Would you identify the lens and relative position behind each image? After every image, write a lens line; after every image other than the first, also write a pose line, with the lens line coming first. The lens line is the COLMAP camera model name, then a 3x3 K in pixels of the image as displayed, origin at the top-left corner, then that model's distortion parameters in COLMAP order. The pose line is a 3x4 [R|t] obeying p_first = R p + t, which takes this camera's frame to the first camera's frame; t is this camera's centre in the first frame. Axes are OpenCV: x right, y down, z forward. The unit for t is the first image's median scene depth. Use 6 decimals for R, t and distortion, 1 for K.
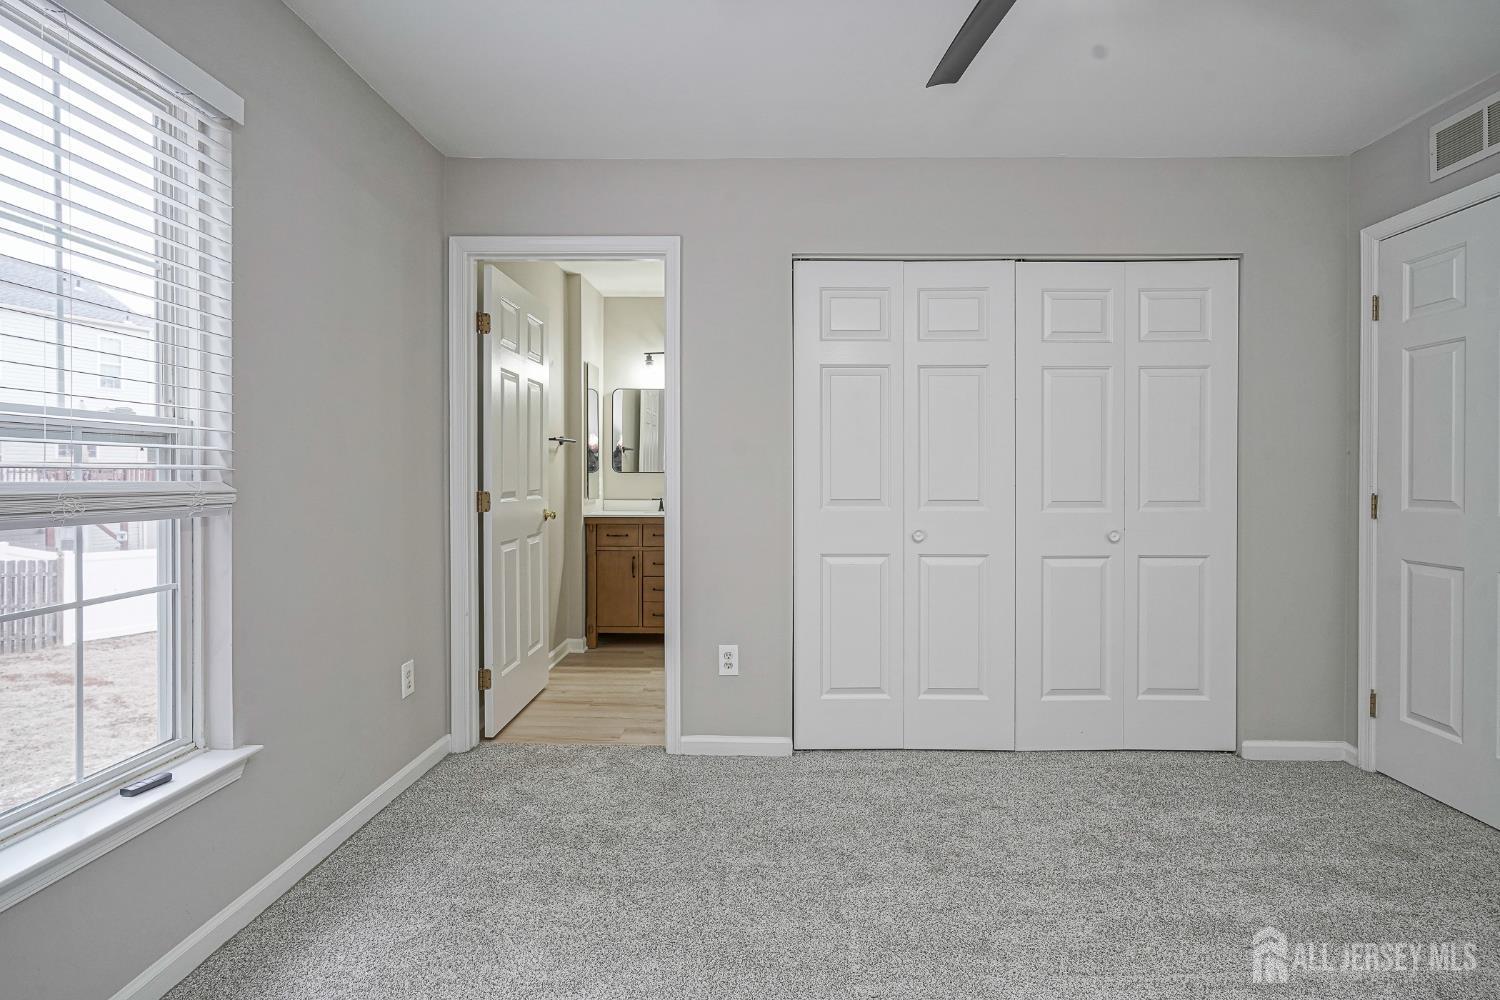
lens RADIAL K [[729.8, 0, 781.8], [0, 729.8, 481.1], [0, 0, 1]] dist [-0.006217, 0.005633]
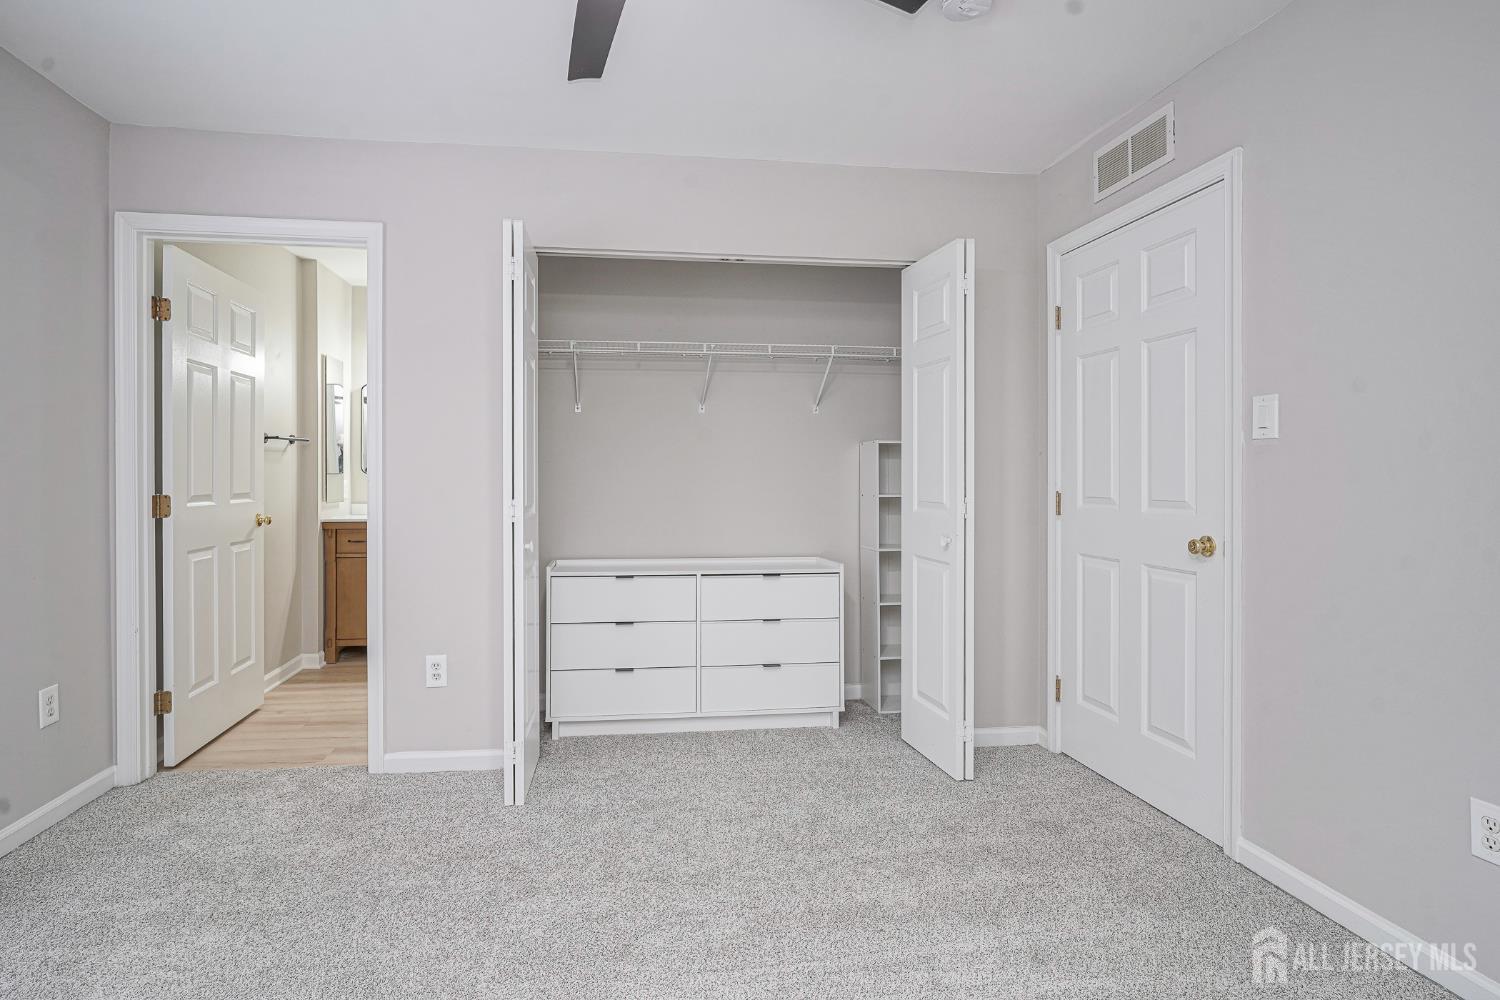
lens RADIAL K [[746.4, 0, 720.0], [0, 746.4, 477.8], [0, 0, 1]] dist [-0.003691, 0.001662]
pose [[0.990617, -0.002800, 0.136636, 0.161805], [0.003630, 0.999976, -0.005826, 0.001025], [-0.136616, 0.006268, 0.990604, -0.013731]]
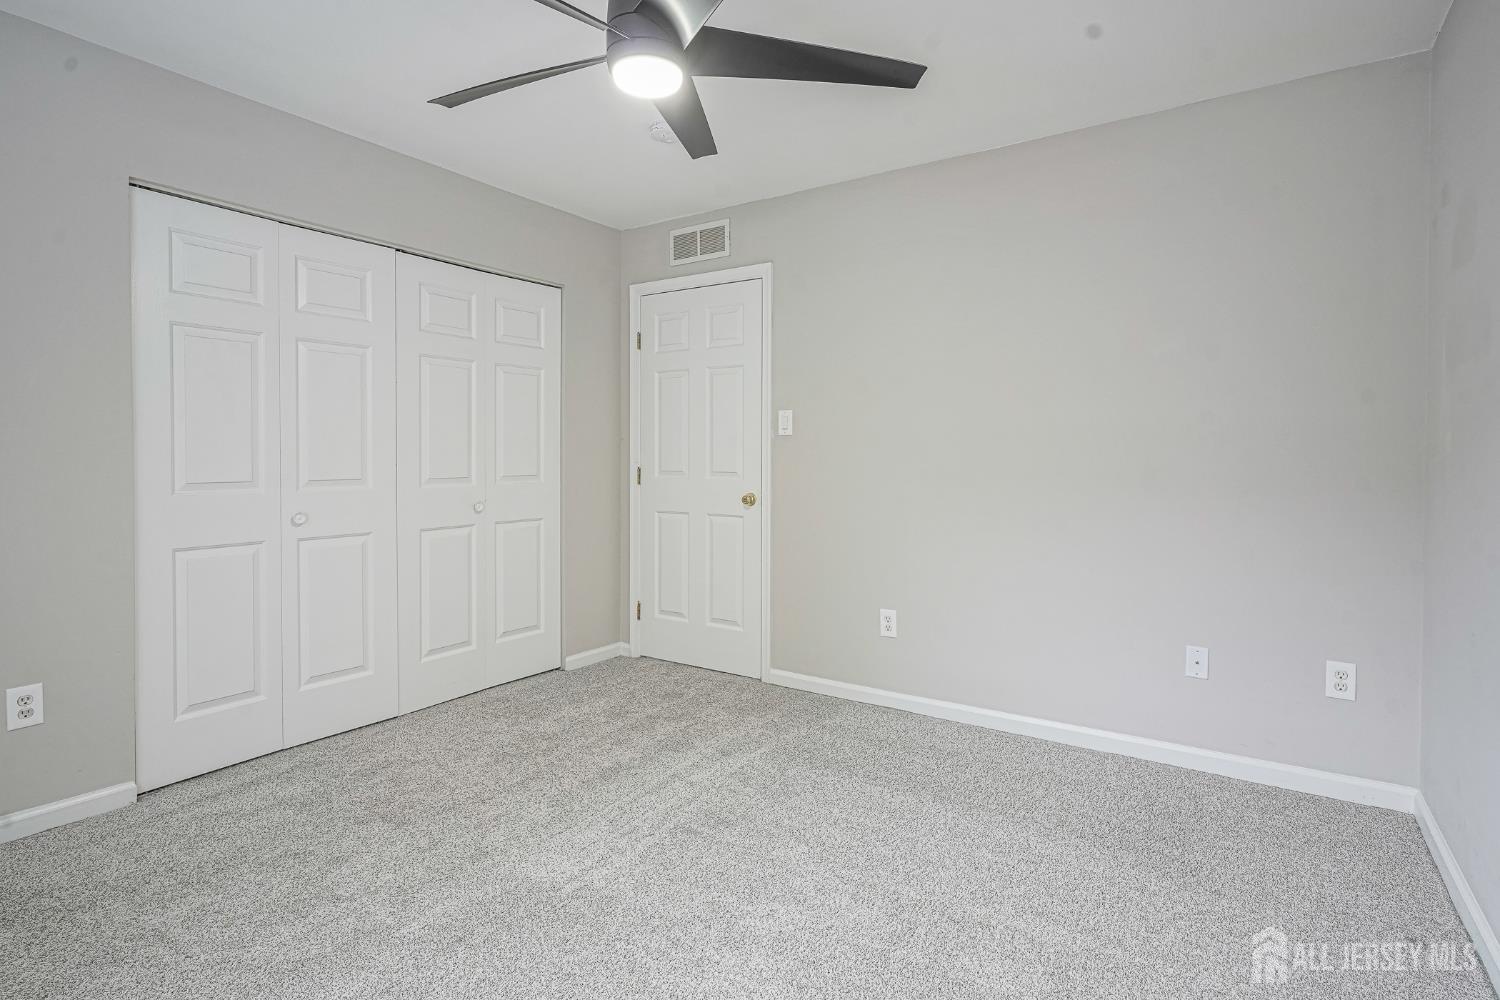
lens RADIAL K [[750.5, 0, 752.6], [0, 750.5, 456.9], [0, 0, 1]] dist [0.000860, 0.001251]
pose [[0.555294, -0.002035, 0.831652, -0.297002], [0.003822, 0.999993, -0.000106, -0.002403], [-0.831645, 0.003238, 0.555298, -0.028620]]
